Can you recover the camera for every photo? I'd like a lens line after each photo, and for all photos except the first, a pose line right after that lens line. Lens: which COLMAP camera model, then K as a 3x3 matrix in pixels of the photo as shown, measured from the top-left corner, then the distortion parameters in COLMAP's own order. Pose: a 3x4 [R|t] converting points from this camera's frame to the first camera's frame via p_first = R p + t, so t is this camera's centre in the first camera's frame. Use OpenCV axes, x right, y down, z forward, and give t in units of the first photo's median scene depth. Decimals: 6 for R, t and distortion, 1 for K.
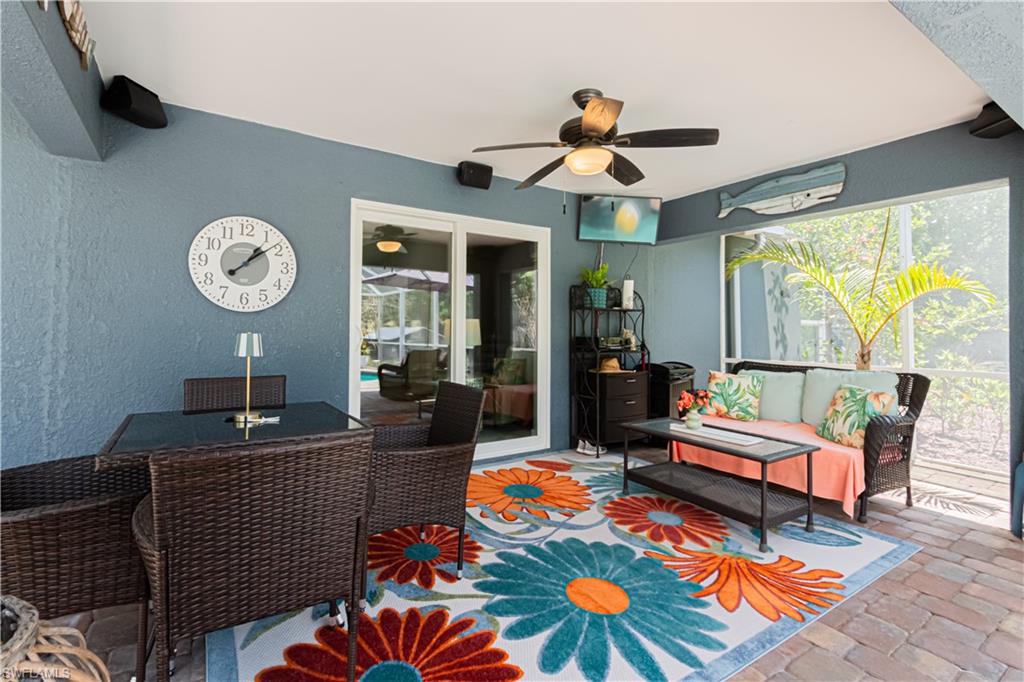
lens RADIAL K [[472.4, 0, 507.8], [0, 472.4, 337.1], [0, 0, 1]] dist [0.001245, 0.000255]
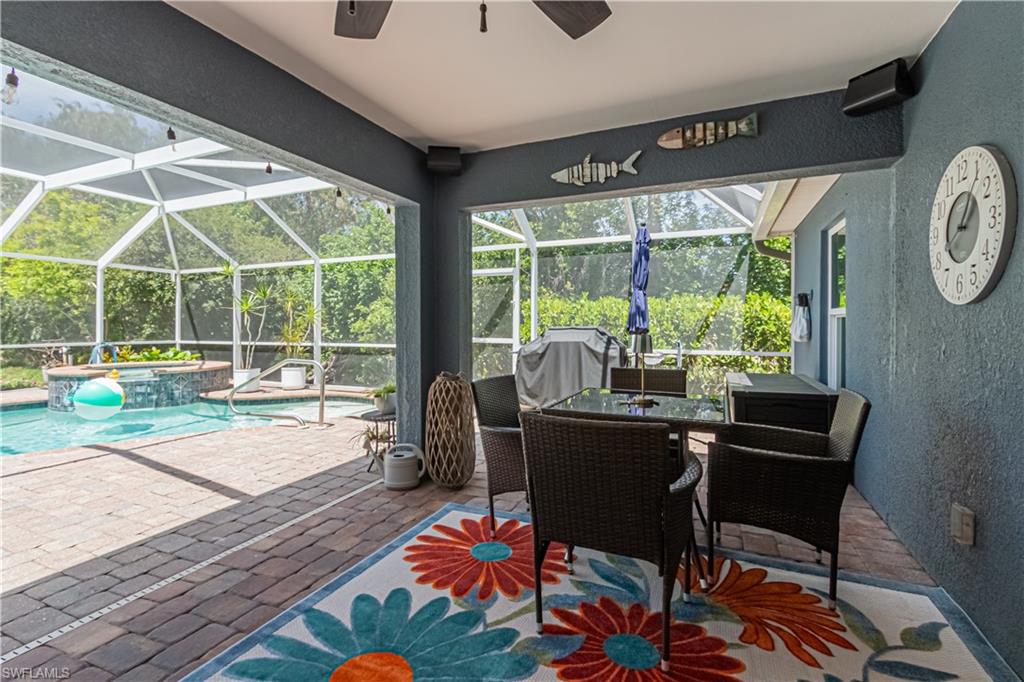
lens RADIAL K [[472.4, 0, 507.8], [0, 472.4, 337.1], [0, 0, 1]] dist [0.001245, 0.000255]
pose [[-0.847748, 0.008017, -0.530338, 0.388936], [-0.010842, 0.999415, 0.032438, -0.035595], [0.530288, 0.033249, -0.847165, 1.677755]]
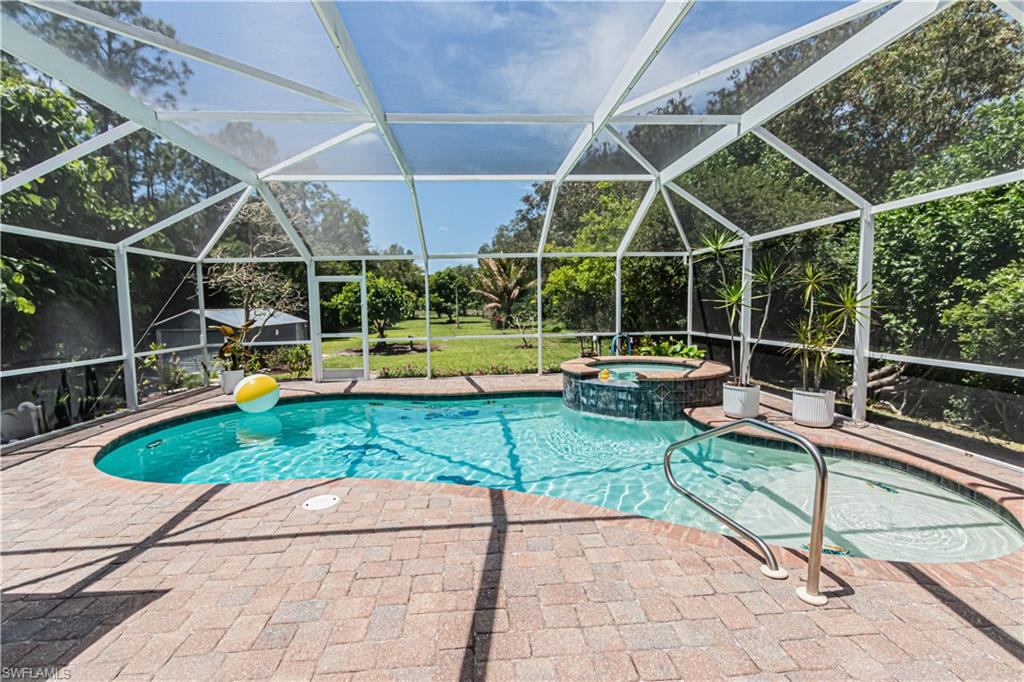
lens RADIAL K [[472.4, 0, 507.8], [0, 472.4, 337.1], [0, 0, 1]] dist [0.001245, 0.000255]
pose [[-0.869897, -0.019119, 0.492863, -0.010752], [0.024558, 0.996330, 0.081992, -0.150947], [-0.492622, 0.083428, -0.866235, 0.273340]]
